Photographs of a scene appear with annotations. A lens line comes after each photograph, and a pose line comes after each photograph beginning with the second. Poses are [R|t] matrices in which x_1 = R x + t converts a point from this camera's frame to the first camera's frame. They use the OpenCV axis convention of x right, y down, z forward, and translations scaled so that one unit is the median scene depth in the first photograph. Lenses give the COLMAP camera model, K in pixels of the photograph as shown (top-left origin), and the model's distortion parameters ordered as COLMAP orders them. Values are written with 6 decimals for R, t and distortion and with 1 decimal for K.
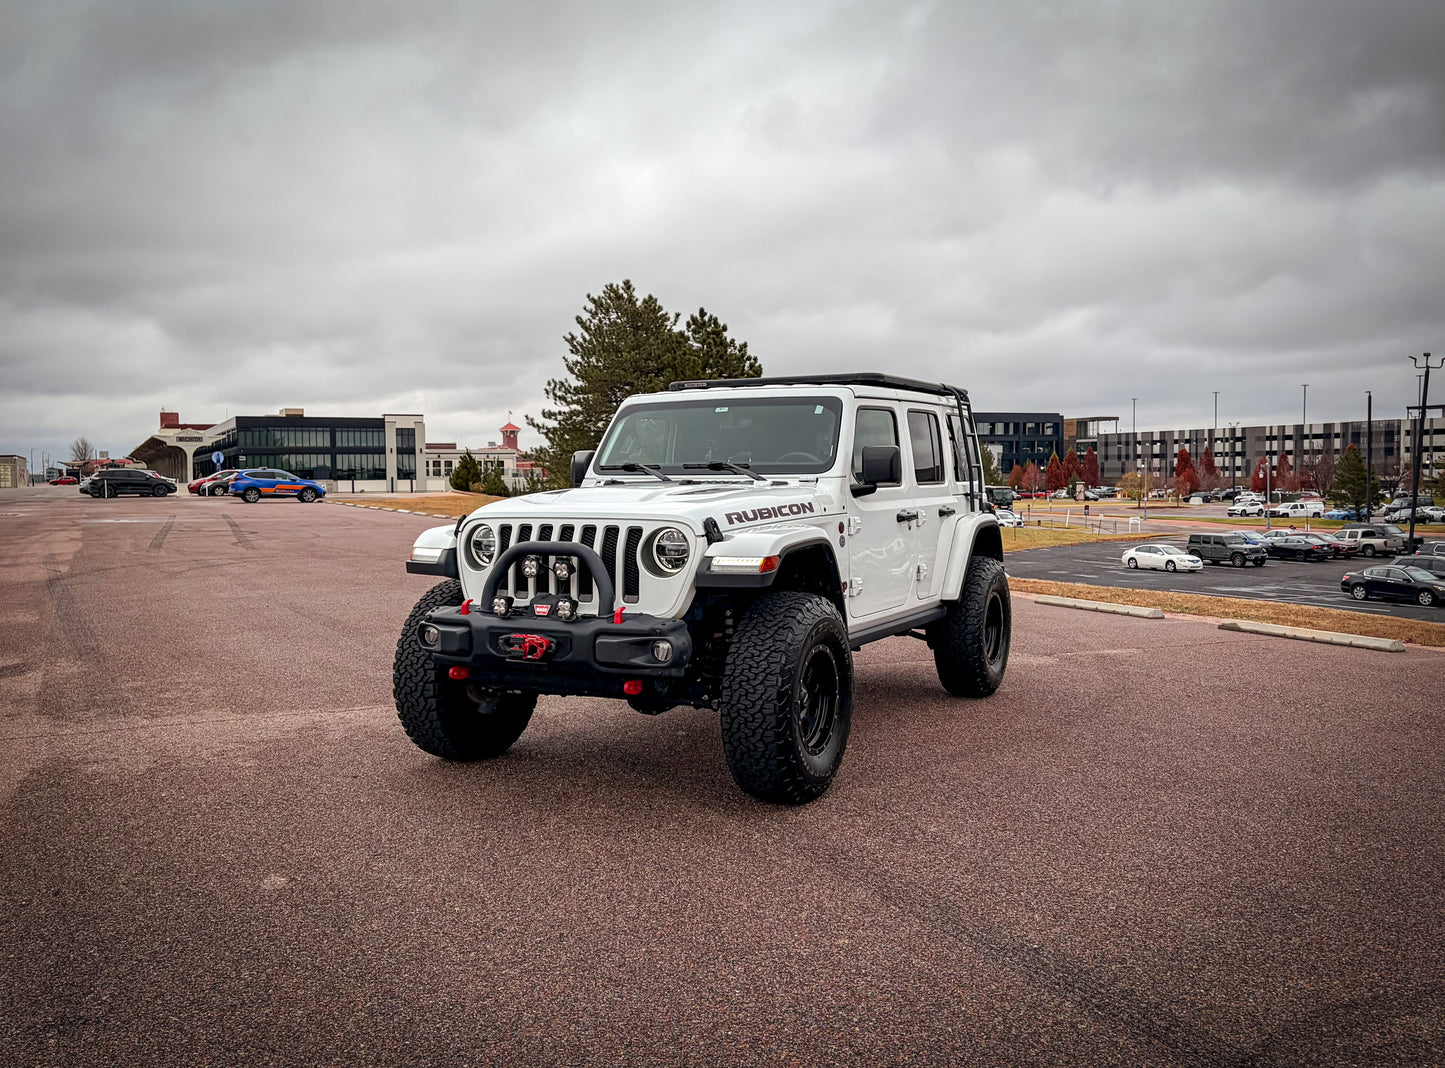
lens RADIAL K [[1253.0, 0, 722.5], [0, 1253.0, 534.0], [0, 0, 1]] dist [0.142374, -0.002528]
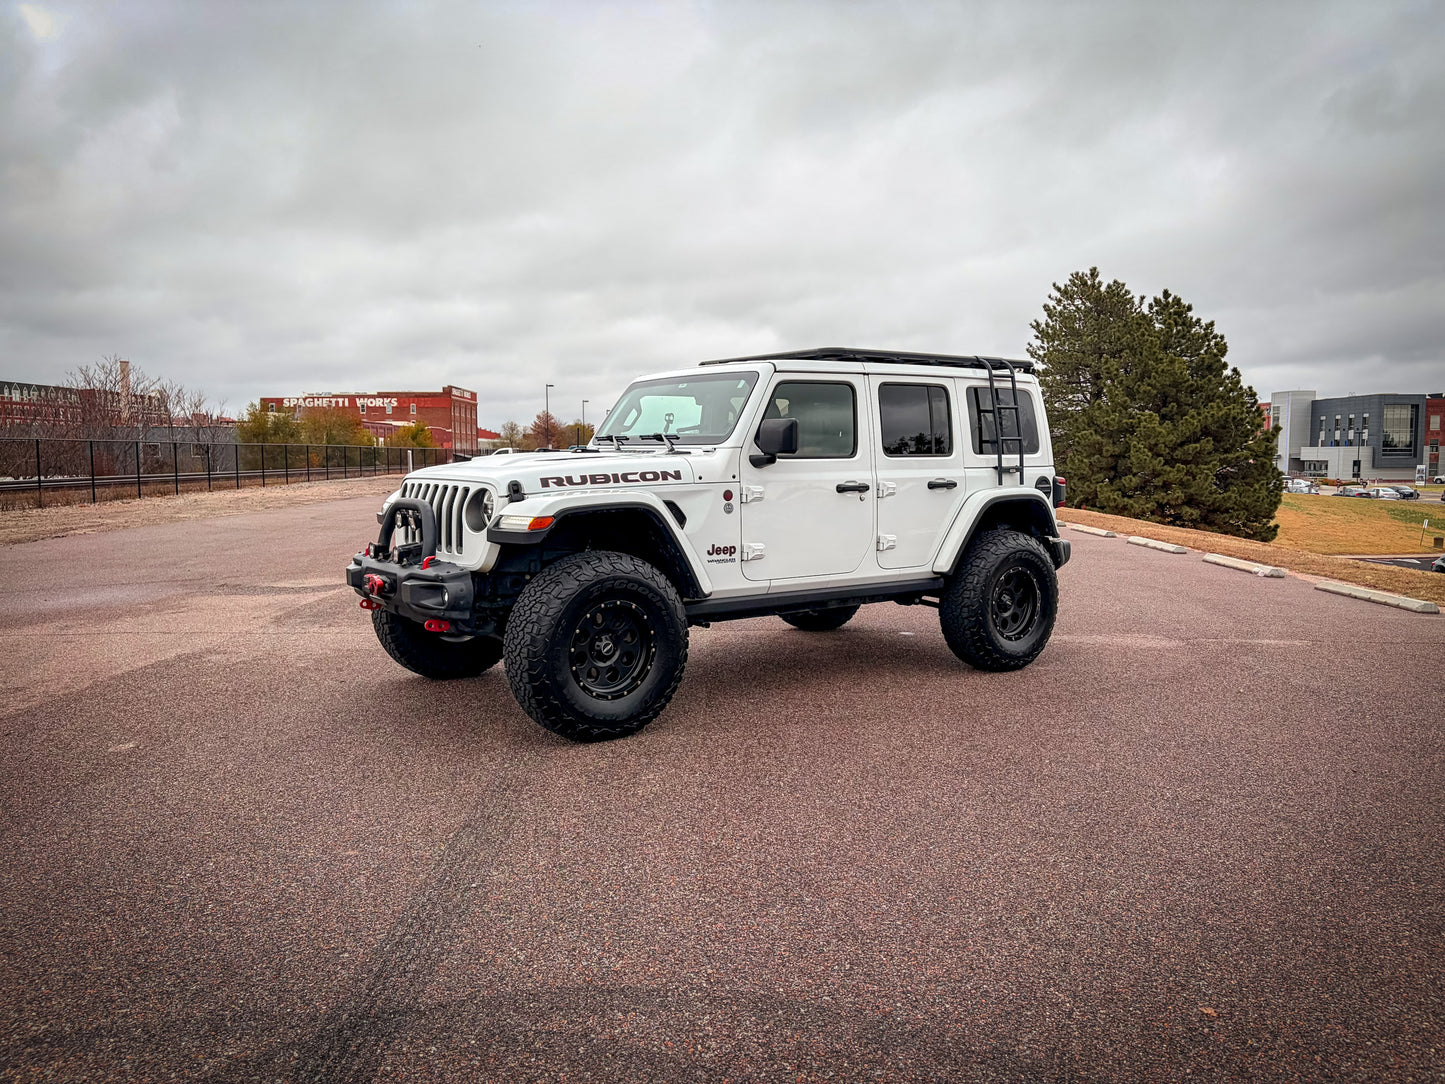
lens RADIAL K [[1104.4, 0, 727.4], [0, 1104.4, 545.4], [0, 0, 1]] dist [0.068374, -0.082010]
pose [[0.900324, 0.046282, -0.432753, 0.423014], [-0.030238, 0.998579, 0.043888, -0.003262], [0.434169, -0.026428, 0.900443, 0.135248]]
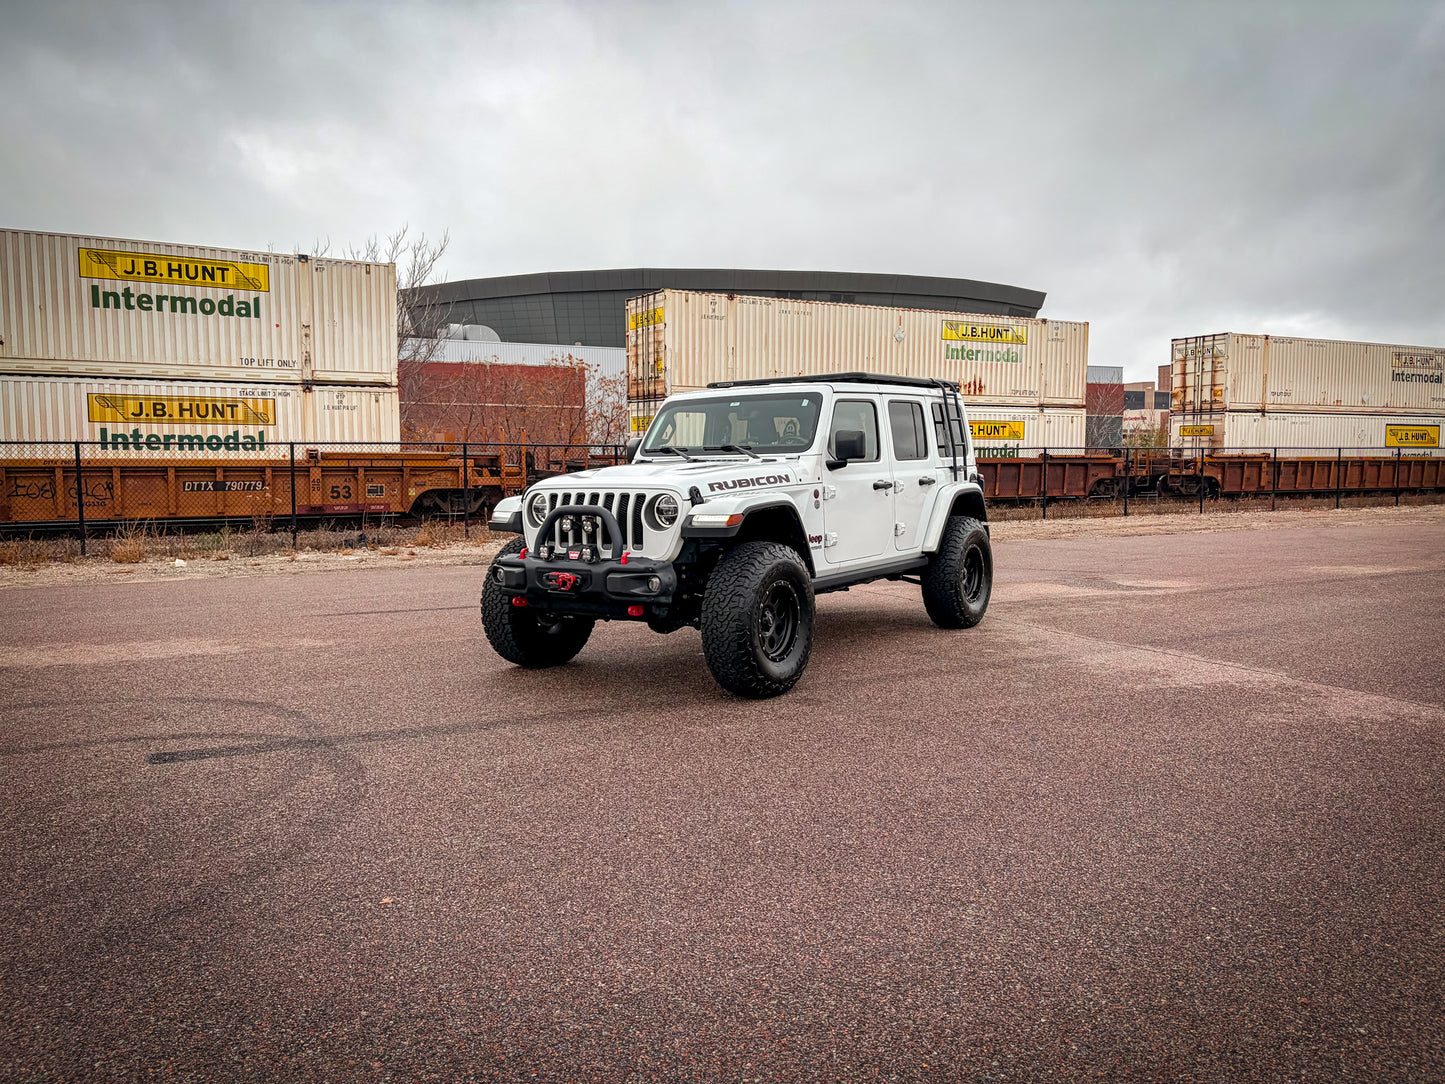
lens RADIAL K [[1104.4, 0, 727.4], [0, 1104.4, 545.4], [0, 0, 1]] dist [0.068374, -0.082010]
pose [[0.991718, -0.005316, -0.128321, 0.126826], [0.009374, 0.999474, 0.031041, 0.009925], [0.128089, -0.031987, 0.991247, -0.123739]]
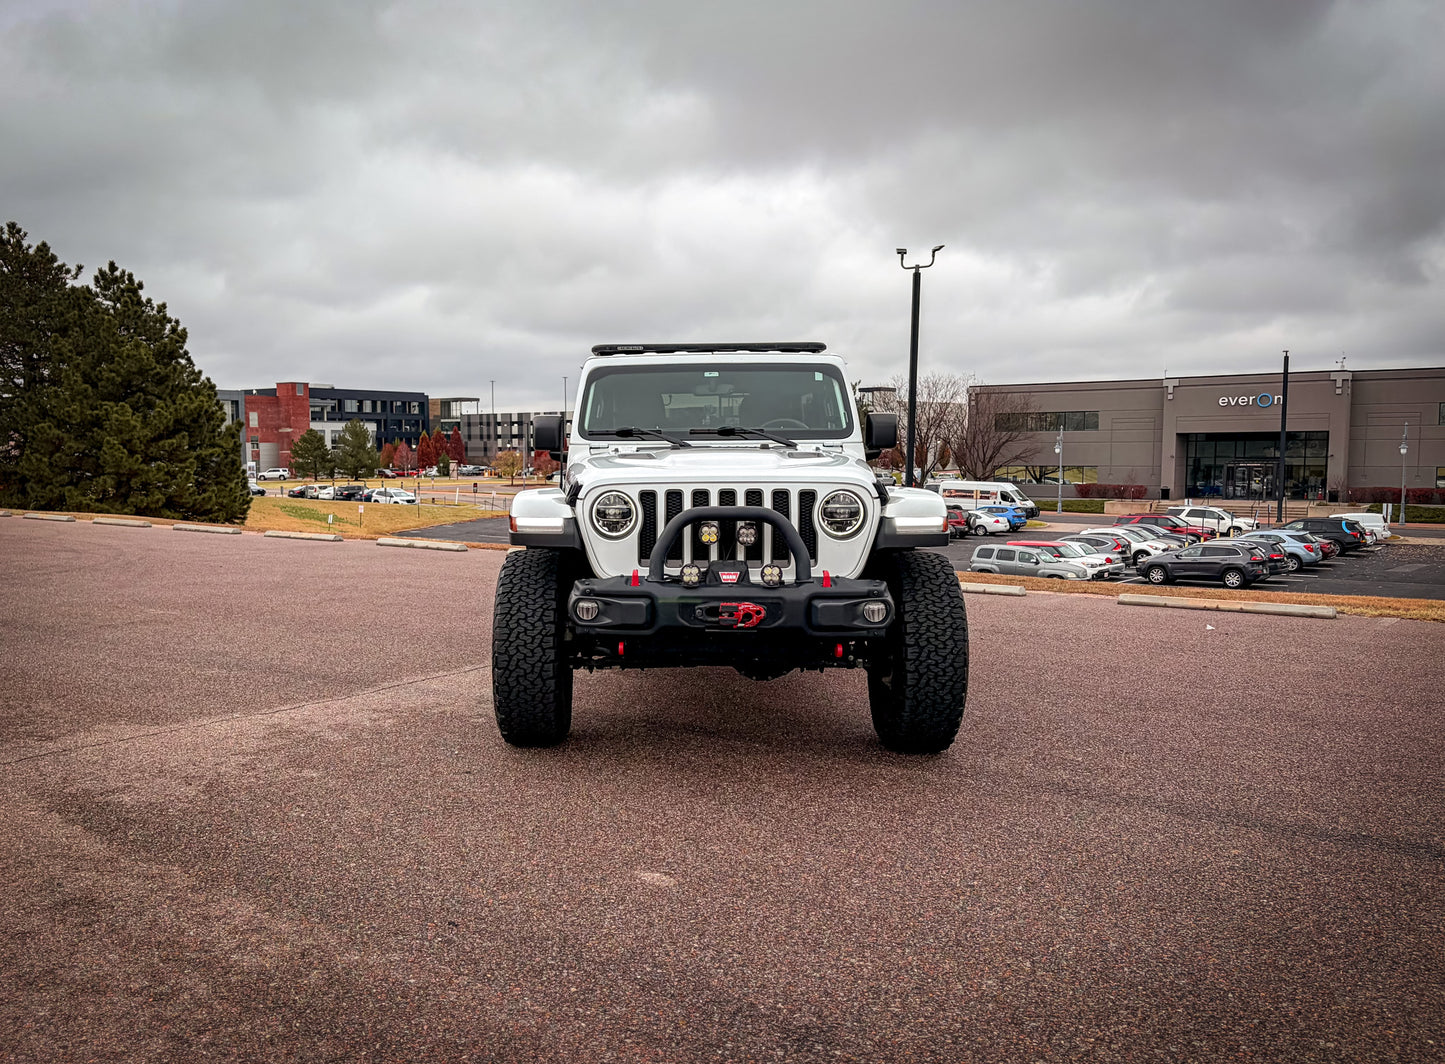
lens RADIAL K [[1264.0, 0, 634.6], [0, 1264.0, 580.0], [0, 0, 1]] dist [0.039626, -0.015896]
pose [[0.906909, -0.038003, 0.419609, -0.442559], [0.015805, 0.998291, 0.056253, 0.004897], [-0.421030, -0.044385, 0.905960, 0.109628]]
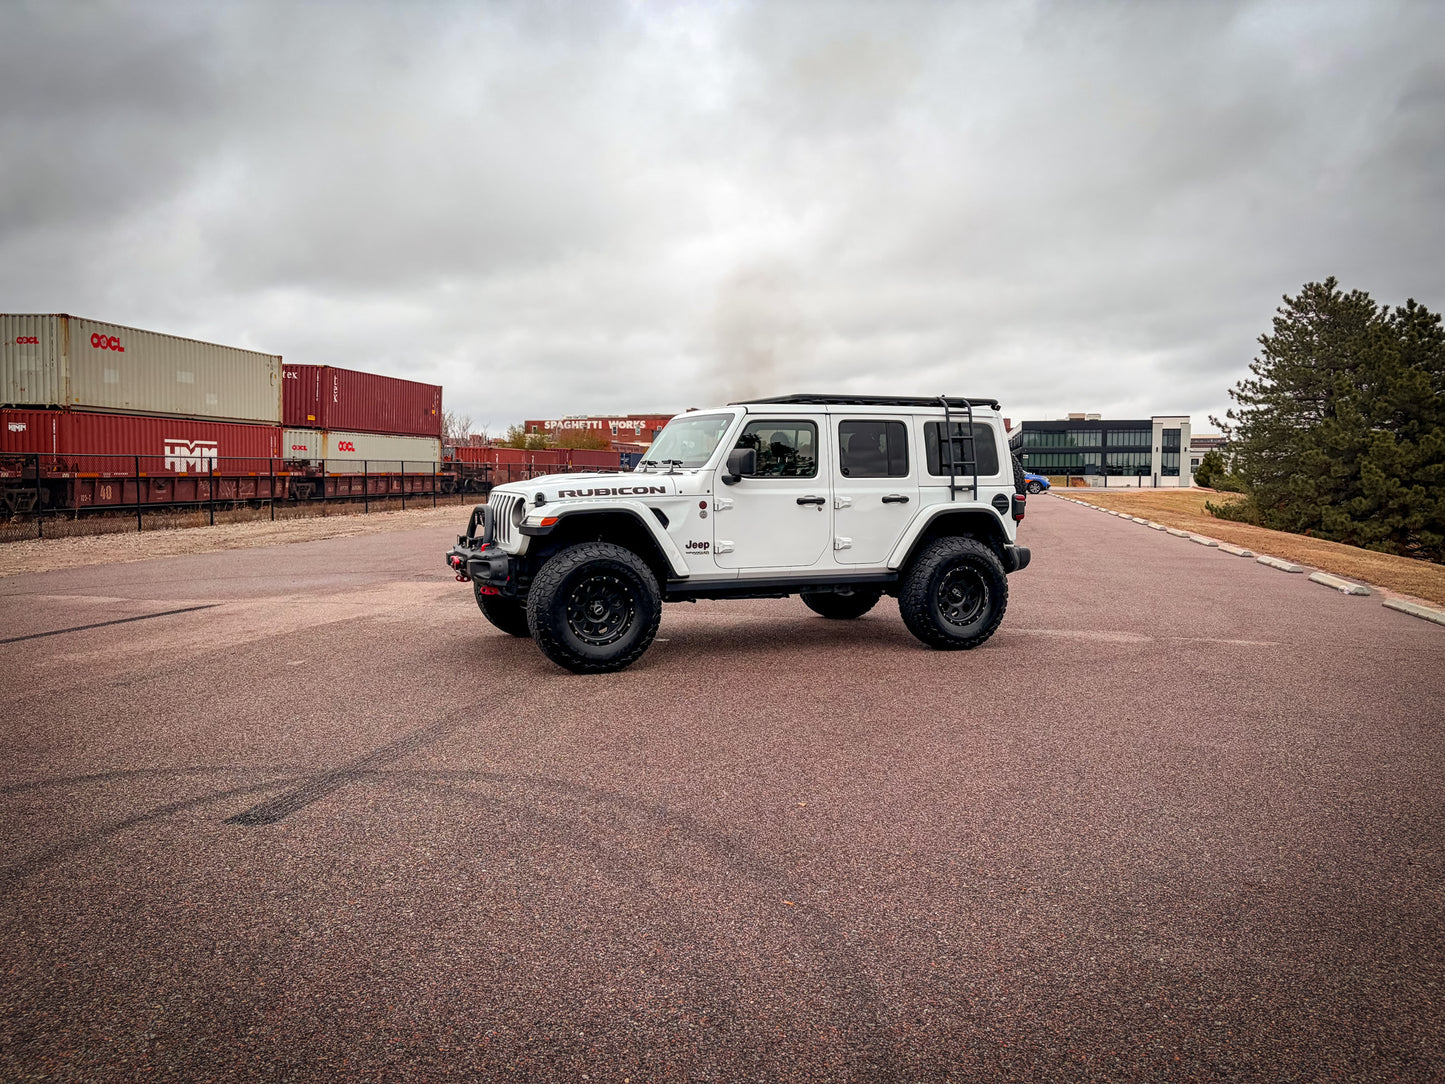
lens RADIAL K [[1099.5, 0, 719.9], [0, 1099.5, 560.2], [0, 0, 1]] dist [0.079593, -0.075333]
pose [[0.779857, 0.063028, -0.622776, 0.765334], [-0.041941, 0.997943, 0.048477, -0.003276], [0.624551, -0.011685, 0.780897, 0.017760]]
